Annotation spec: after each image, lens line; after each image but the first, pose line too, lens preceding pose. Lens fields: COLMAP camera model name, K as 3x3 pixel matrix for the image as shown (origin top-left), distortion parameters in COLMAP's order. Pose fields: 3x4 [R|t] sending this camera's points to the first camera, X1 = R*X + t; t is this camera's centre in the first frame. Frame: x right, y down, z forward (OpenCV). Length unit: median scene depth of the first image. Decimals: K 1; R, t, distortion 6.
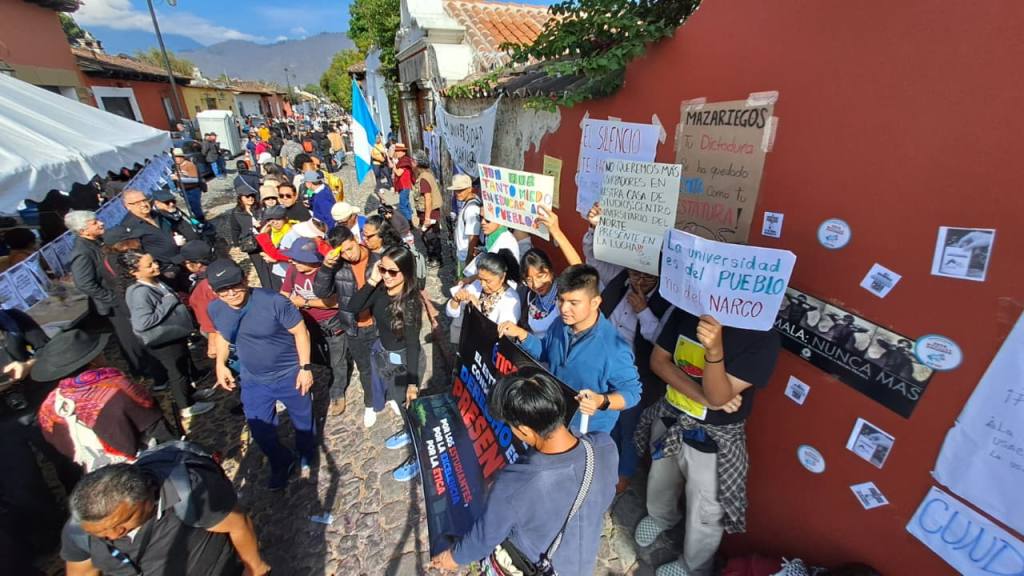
lens RADIAL K [[416.8, 0, 508.5], [0, 416.8, 292.4], [0, 0, 1]] dist [0.001121, 0.006596]
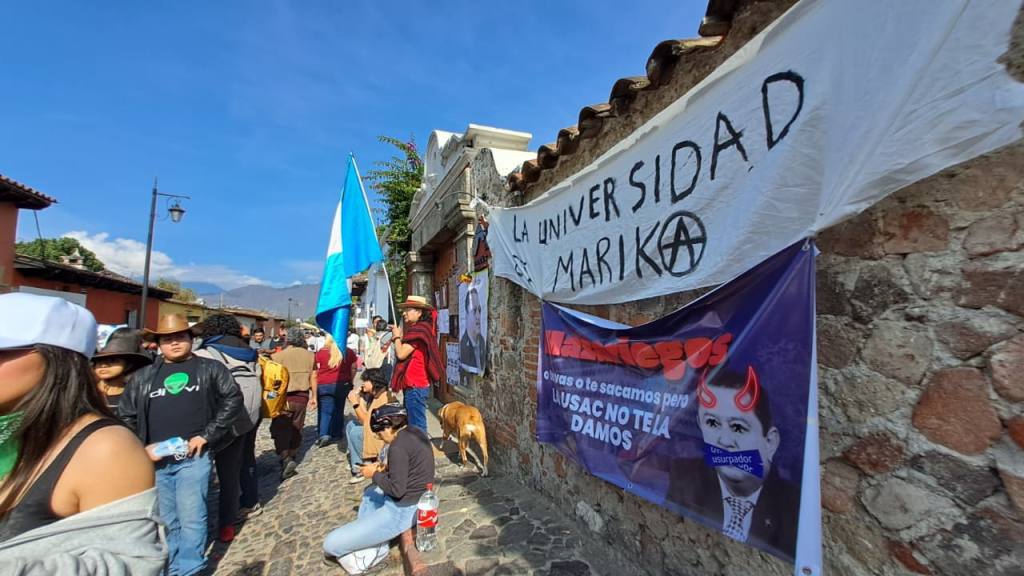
lens RADIAL K [[416.8, 0, 508.5], [0, 416.8, 292.4], [0, 0, 1]] dist [0.001121, 0.006596]
pose [[0.999422, -0.007457, 0.033155, -0.029975], [0.023099, 0.864668, -0.501813, -0.018318], [-0.024926, 0.502289, 0.864340, 0.103478]]
